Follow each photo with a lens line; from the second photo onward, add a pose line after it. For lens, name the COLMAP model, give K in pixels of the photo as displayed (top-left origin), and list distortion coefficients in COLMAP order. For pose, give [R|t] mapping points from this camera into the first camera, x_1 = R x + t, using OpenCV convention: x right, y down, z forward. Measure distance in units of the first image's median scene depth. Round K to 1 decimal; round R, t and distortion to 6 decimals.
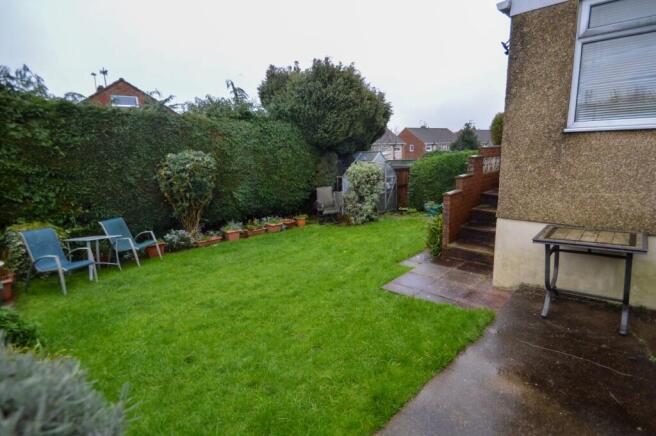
lens RADIAL K [[313.9, 0, 328.0], [0, 313.9, 218.0], [0, 0, 1]] dist [0.000324, -0.000020]
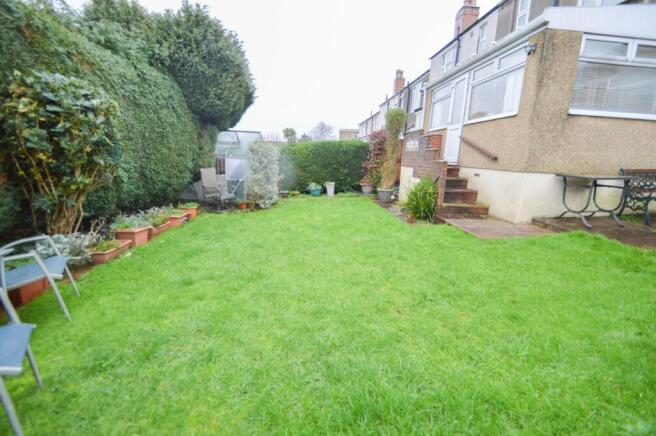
lens RADIAL K [[288.8, 0, 327.2], [0, 288.8, 215.6], [0, 0, 1]] dist [0.011668, -0.011950]
pose [[0.678613, -0.093043, 0.728579, -0.428770], [0.090841, 0.994960, 0.042450, 0.023524], [-0.728857, 0.037378, 0.683645, 0.324588]]
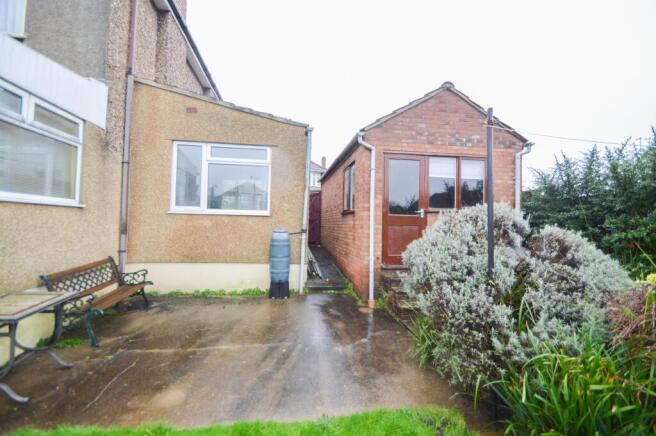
lens RADIAL K [[288.8, 0, 327.2], [0, 288.8, 215.6], [0, 0, 1]] dist [0.011668, -0.011950]
pose [[-0.795503, 0.036648, 0.604840, -0.165059], [0.135518, 0.983646, 0.118637, -0.060145], [-0.590601, 0.176343, -0.787460, 0.349849]]
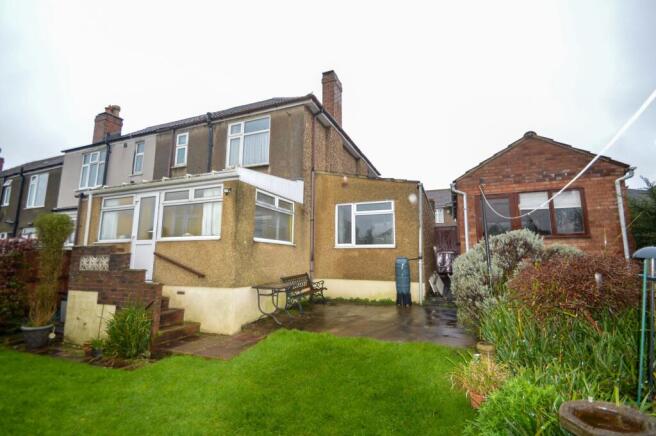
lens RADIAL K [[304.8, 0, 328.0], [0, 304.8, 218.0], [0, 0, 1]] dist [0.000256, -0.000421]
pose [[-0.365093, 0.166447, 0.915971, -0.489873], [0.203119, 0.974426, -0.096109, -0.044159], [-0.908543, 0.150962, -0.389564, 0.474205]]
